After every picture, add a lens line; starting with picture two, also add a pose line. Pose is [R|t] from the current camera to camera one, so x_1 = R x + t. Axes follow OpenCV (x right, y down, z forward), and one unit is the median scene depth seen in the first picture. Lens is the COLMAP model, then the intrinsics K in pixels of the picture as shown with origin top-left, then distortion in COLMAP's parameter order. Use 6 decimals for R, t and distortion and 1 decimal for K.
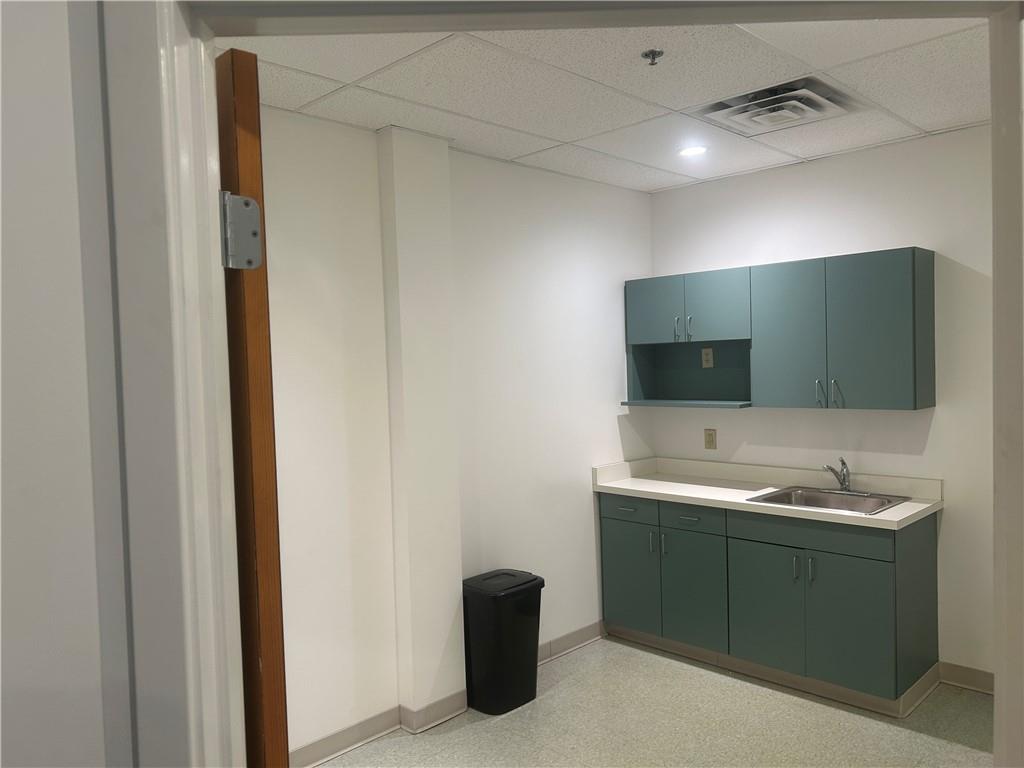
lens RADIAL K [[770.9, 0, 510.2], [0, 770.9, 386.7], [0, 0, 1]] dist [0.065300, -0.078305]
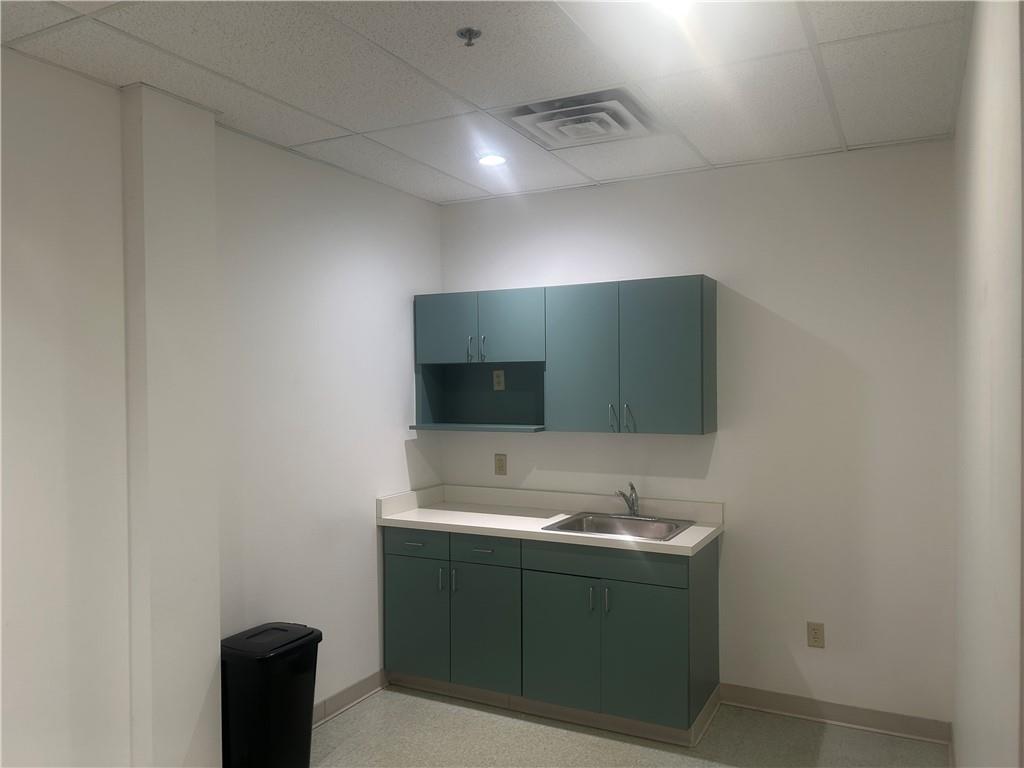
lens RADIAL K [[770.9, 0, 510.2], [0, 770.9, 386.7], [0, 0, 1]] dist [0.065300, -0.078305]
pose [[0.953704, 0.018524, 0.300175, -0.020771], [-0.009055, 0.999417, -0.032906, 0.002712], [-0.300610, 0.028665, 0.953316, 0.100201]]
